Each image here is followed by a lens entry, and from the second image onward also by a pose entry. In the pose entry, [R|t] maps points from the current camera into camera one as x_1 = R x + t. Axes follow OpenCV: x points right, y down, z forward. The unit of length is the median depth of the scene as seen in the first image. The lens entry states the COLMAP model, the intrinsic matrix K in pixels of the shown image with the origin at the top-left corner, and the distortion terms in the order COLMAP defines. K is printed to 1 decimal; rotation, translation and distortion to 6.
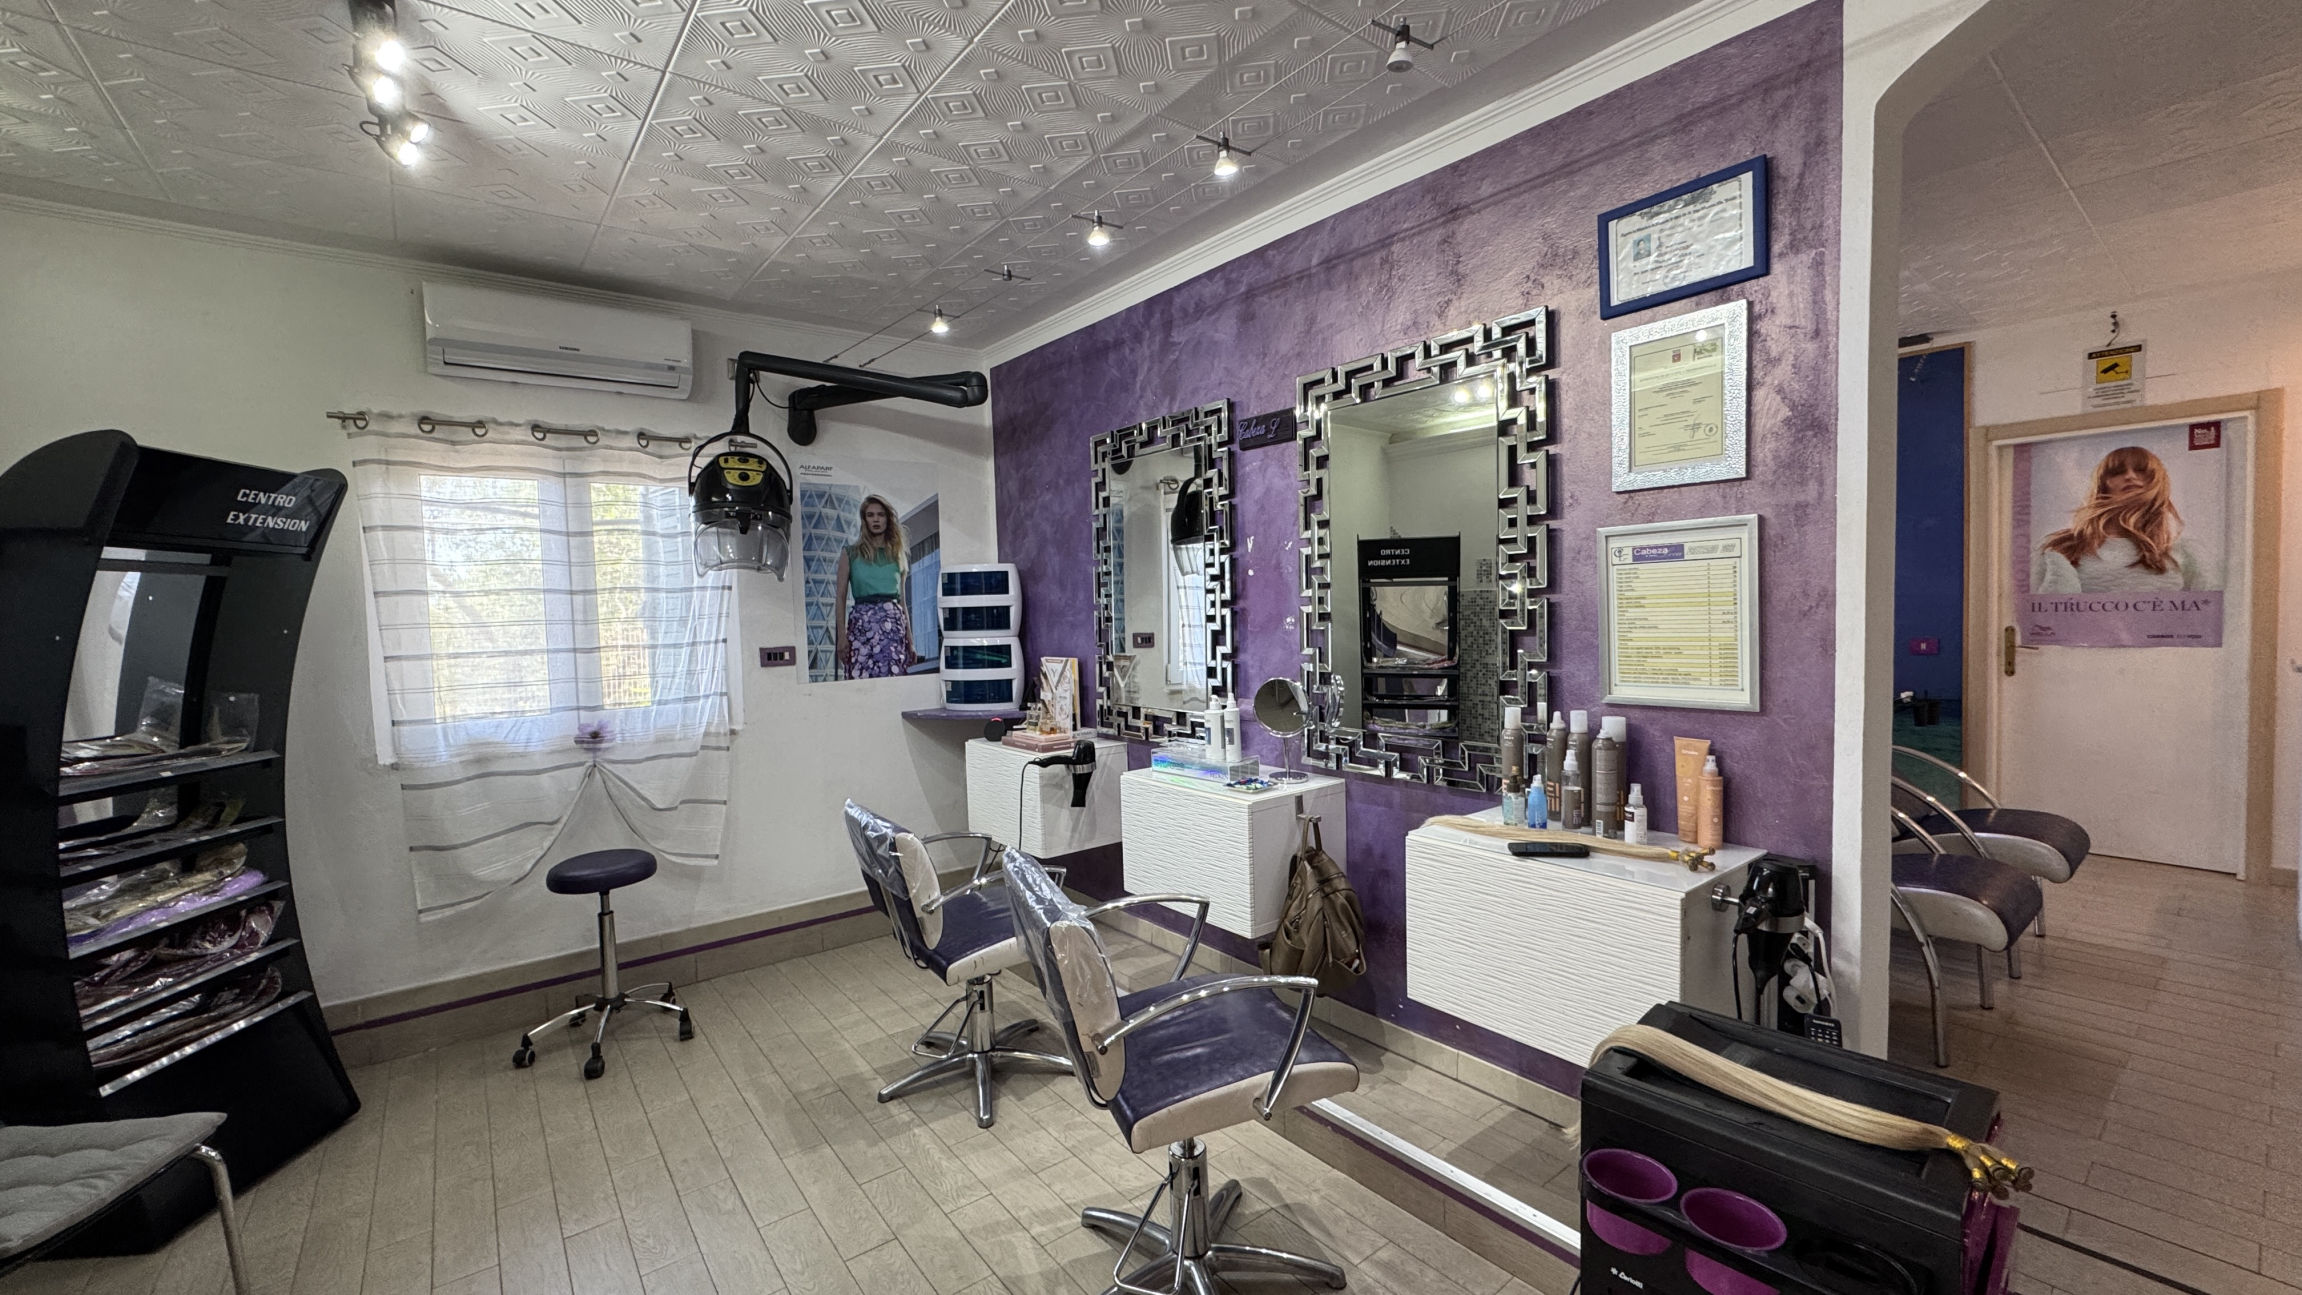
lens RADIAL K [[916.6, 0, 1151.0], [0, 916.6, 647.5], [0, 0, 1]] dist [-0.002364, -0.000029]
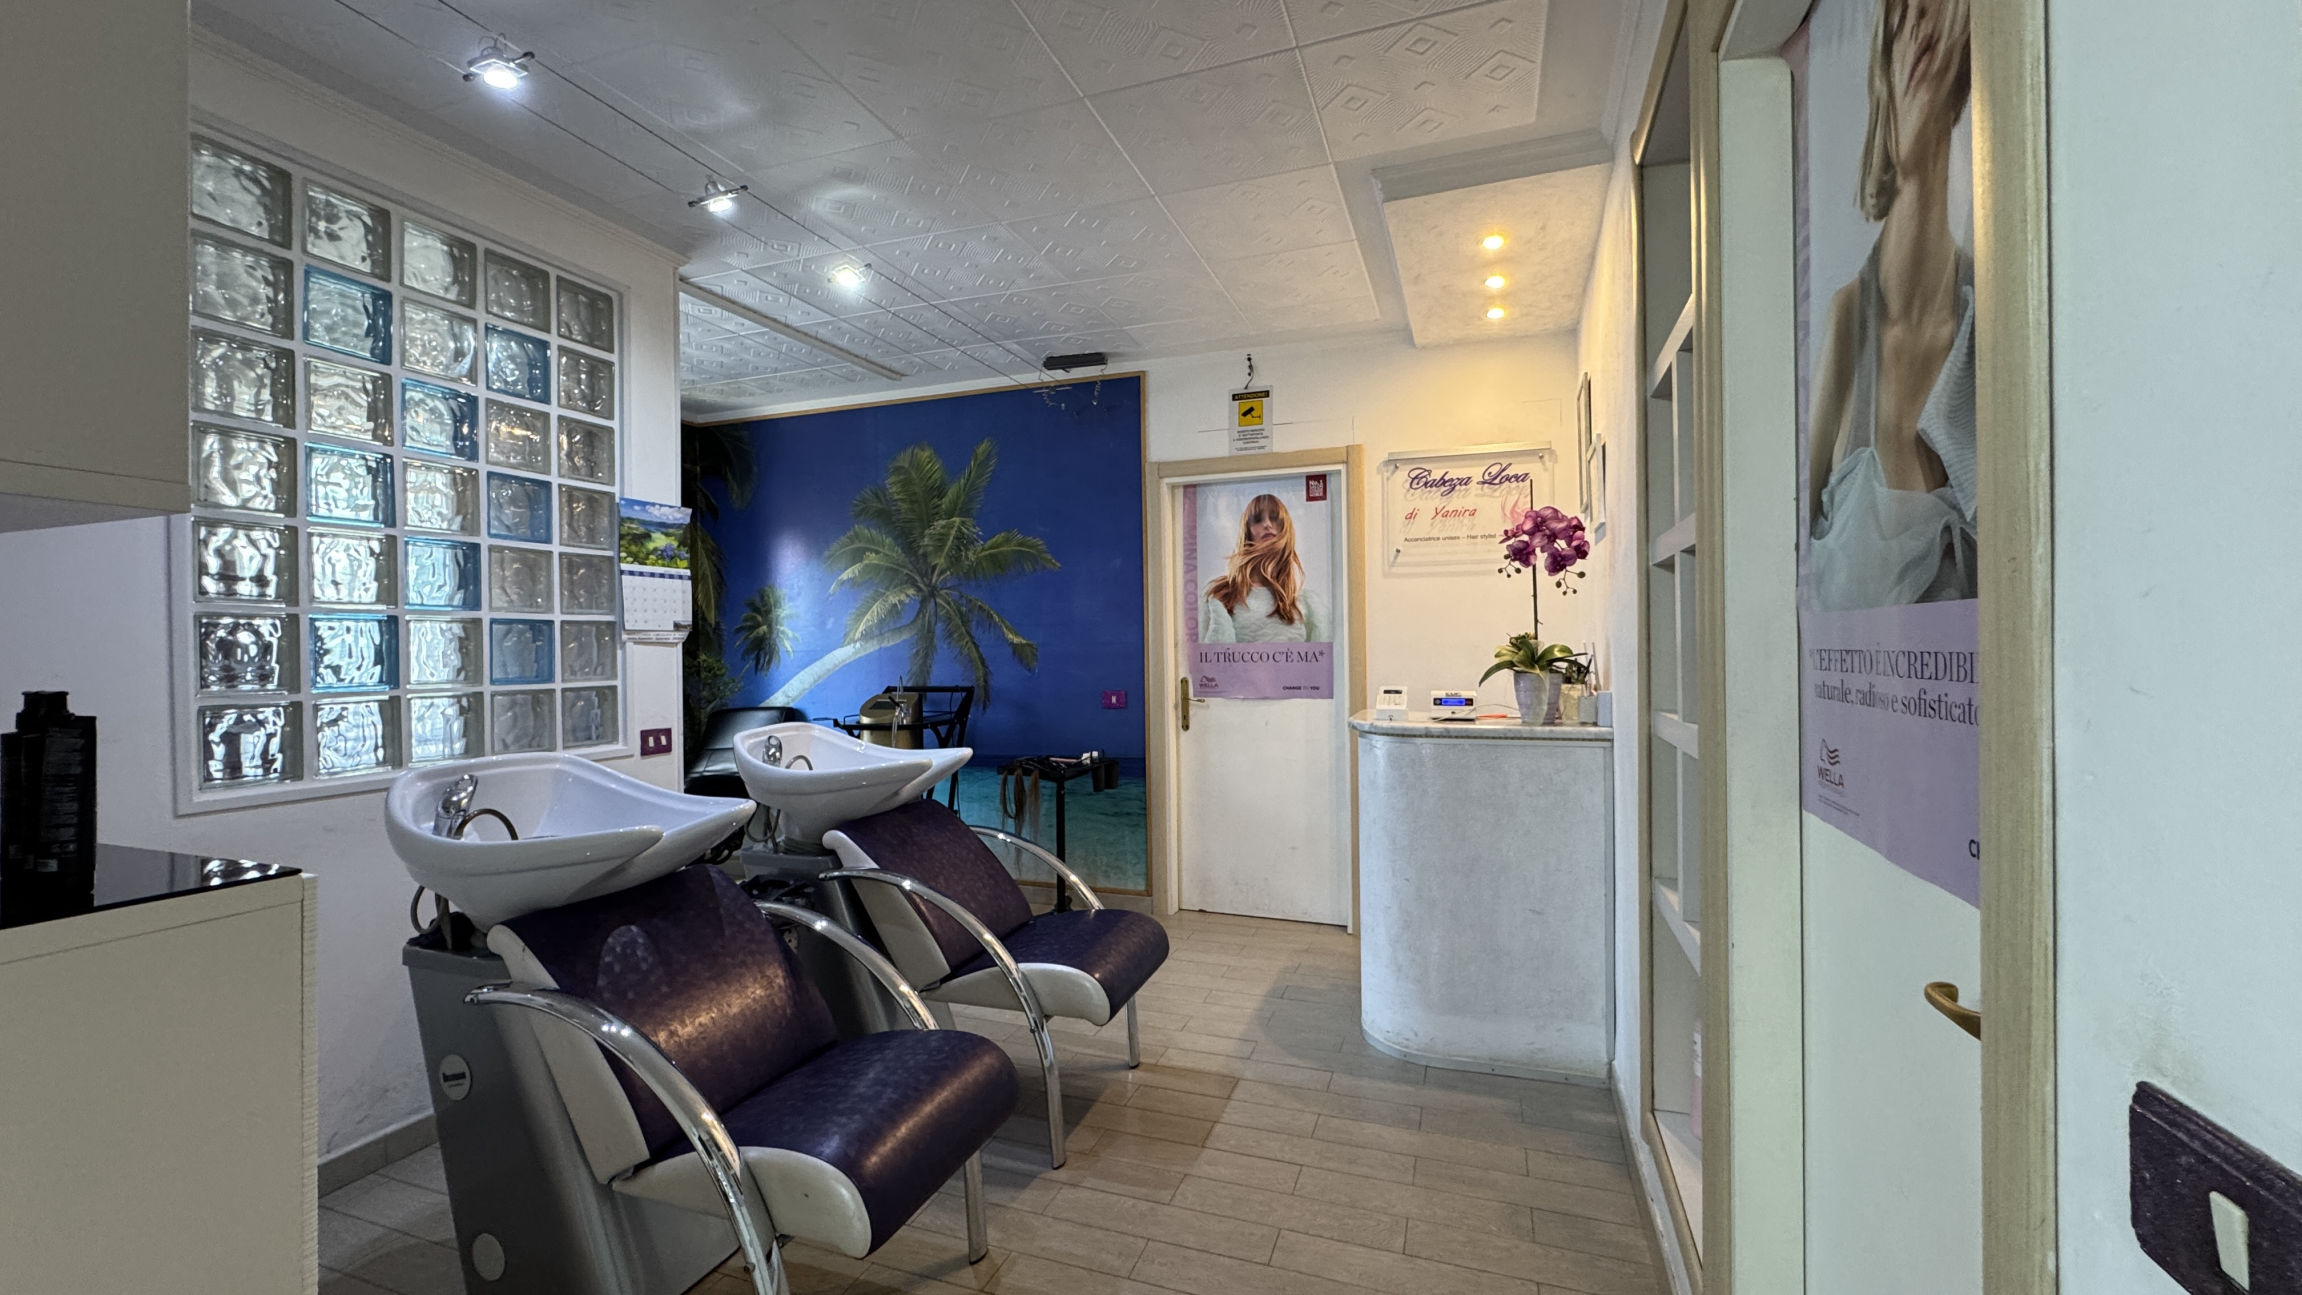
lens RADIAL K [[916.6, 0, 1151.0], [0, 916.6, 647.5], [0, 0, 1]] dist [-0.002364, -0.000029]
pose [[0.849891, 0.018699, 0.526626, 0.450334], [0.009810, 0.998636, -0.051290, -0.006410], [-0.526867, 0.048757, 0.848548, 0.238567]]
